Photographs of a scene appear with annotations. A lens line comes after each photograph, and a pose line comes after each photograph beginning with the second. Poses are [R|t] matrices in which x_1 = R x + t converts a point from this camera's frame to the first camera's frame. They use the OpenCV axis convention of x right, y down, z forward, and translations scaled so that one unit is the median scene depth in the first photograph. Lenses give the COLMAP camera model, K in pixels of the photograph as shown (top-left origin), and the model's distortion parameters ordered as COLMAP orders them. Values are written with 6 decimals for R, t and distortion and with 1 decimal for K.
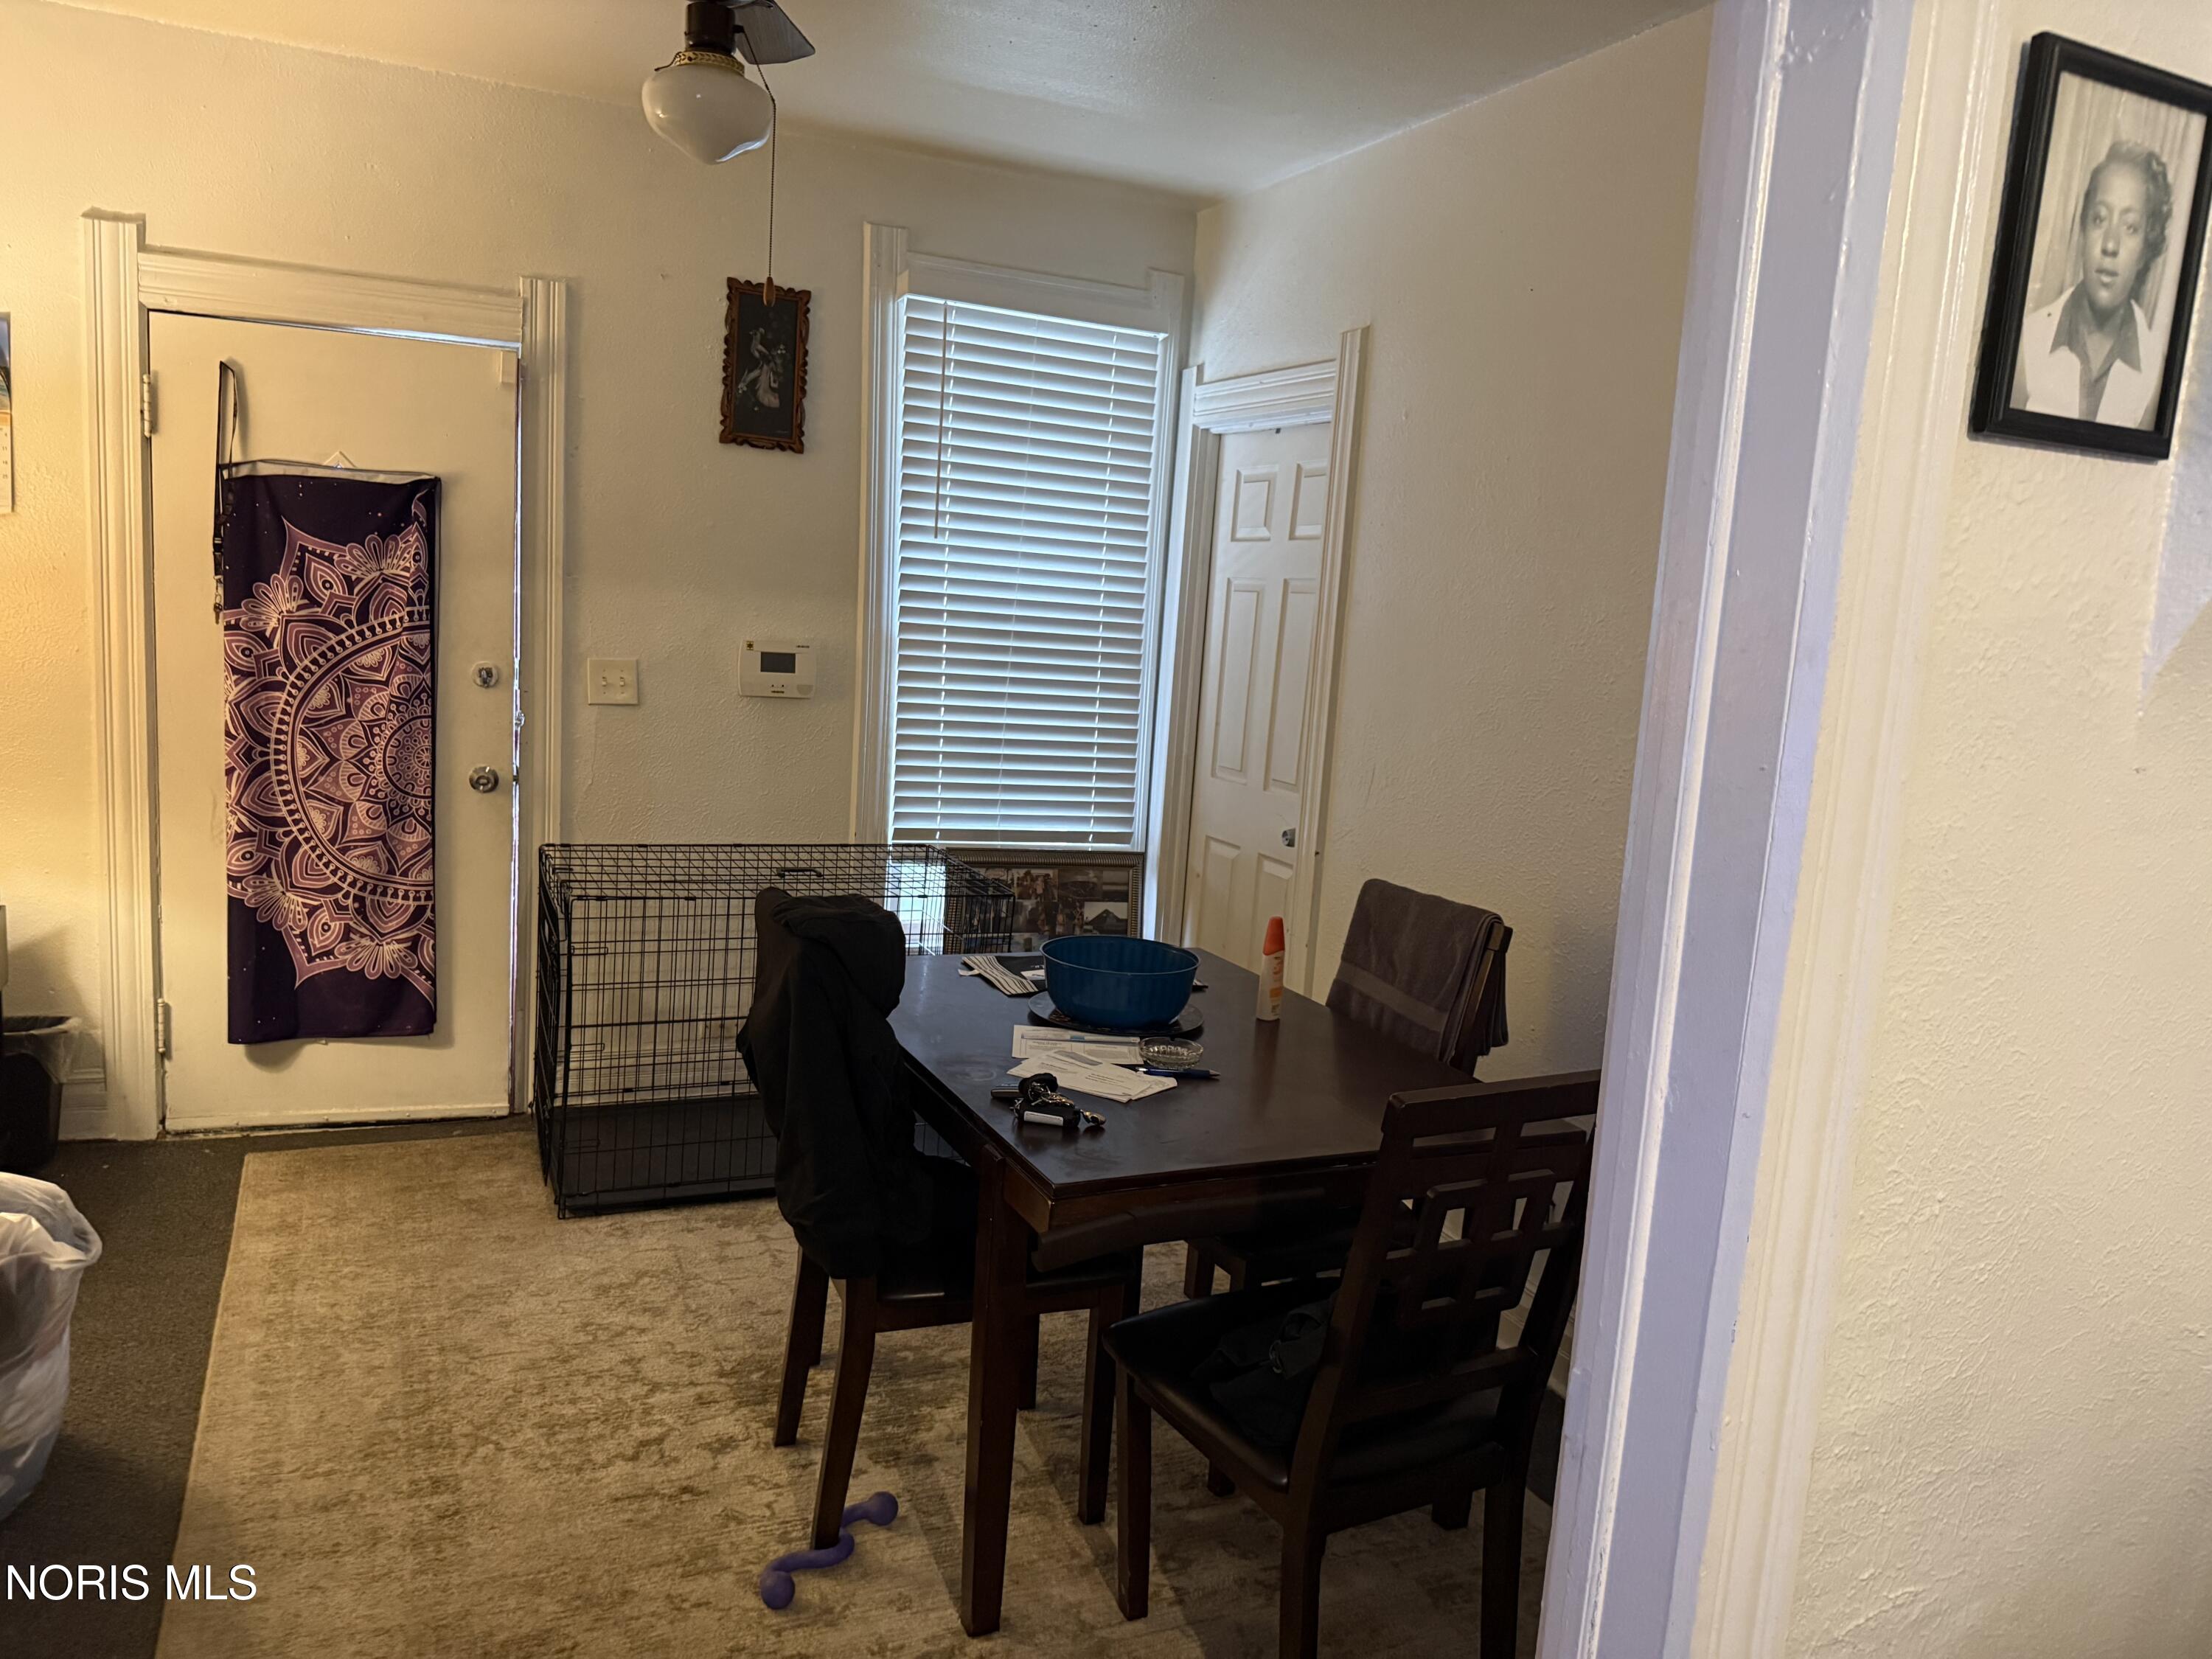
lens RADIAL K [[1569.4, 0, 1112.2], [0, 1569.4, 835.6], [0, 0, 1]] dist [-0.004811, -0.017285]
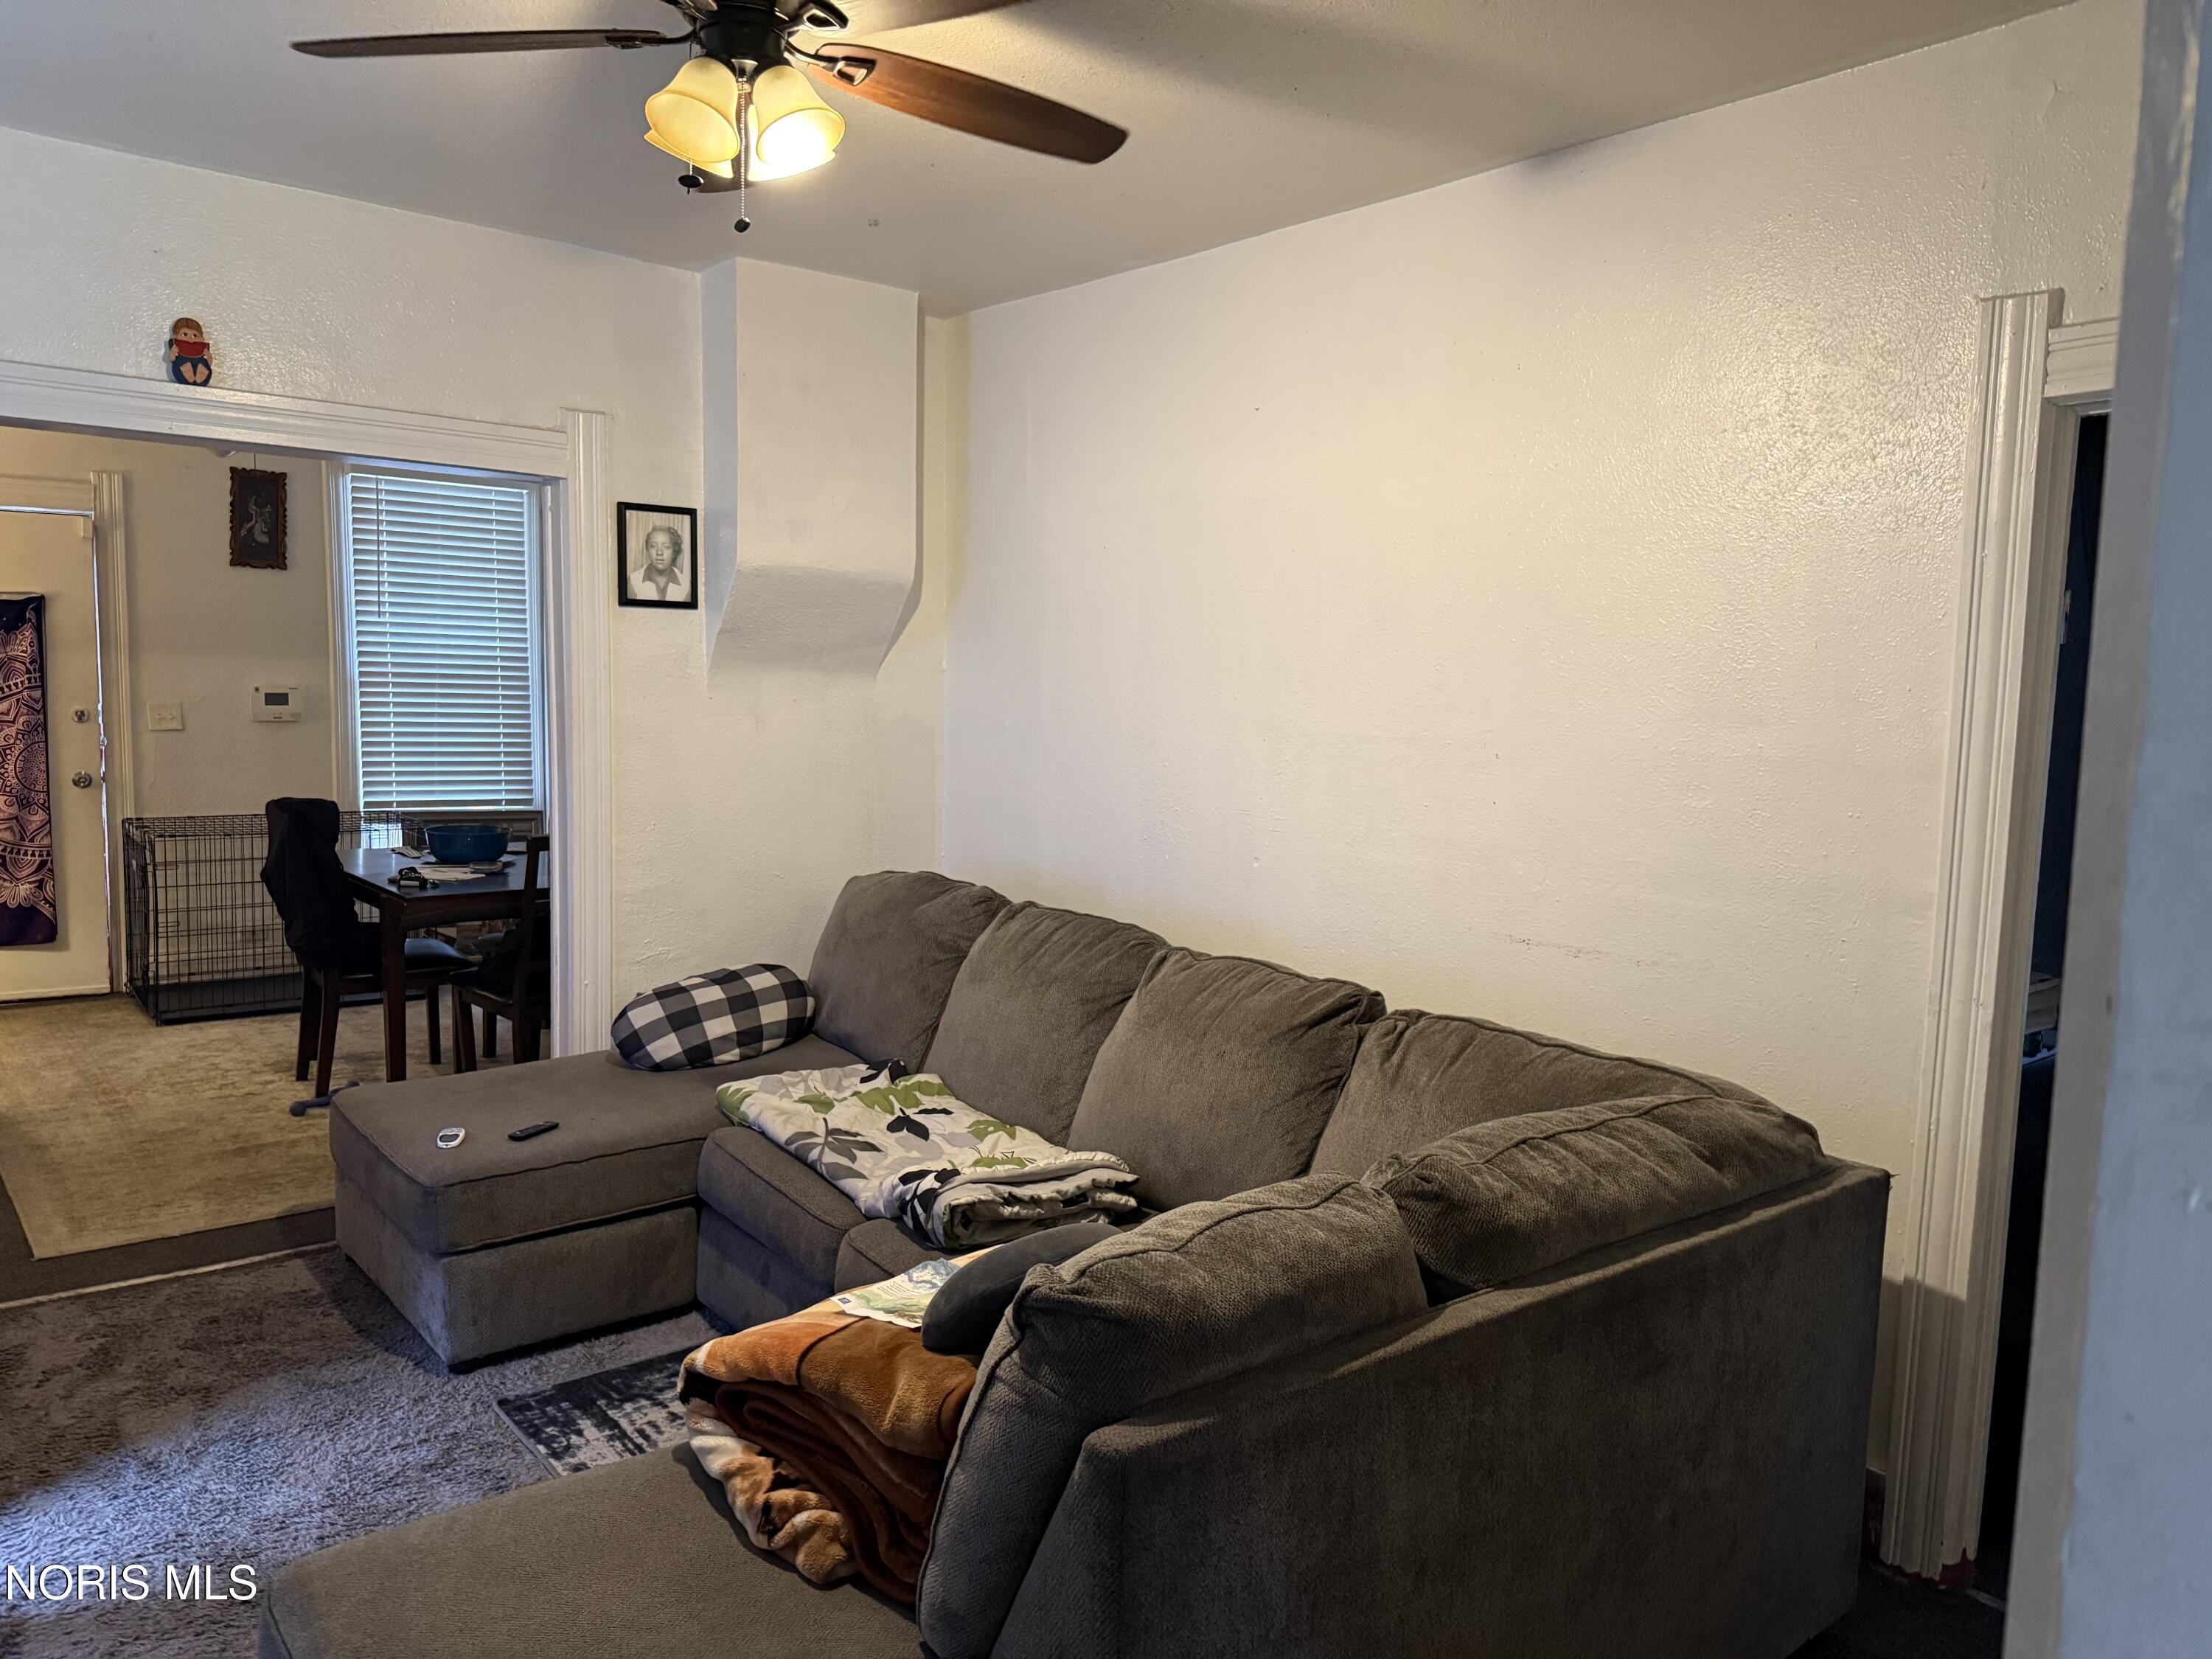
lens RADIAL K [[1569.4, 0, 1101.8], [0, 1569.4, 822.7], [0, 0, 1]] dist [-0.004811, -0.017285]
pose [[0.963629, -0.066002, 0.258965, 0.191801], [0.073413, 0.997120, -0.019041, 0.117092], [-0.256963, 0.037360, 0.965699, -0.823824]]
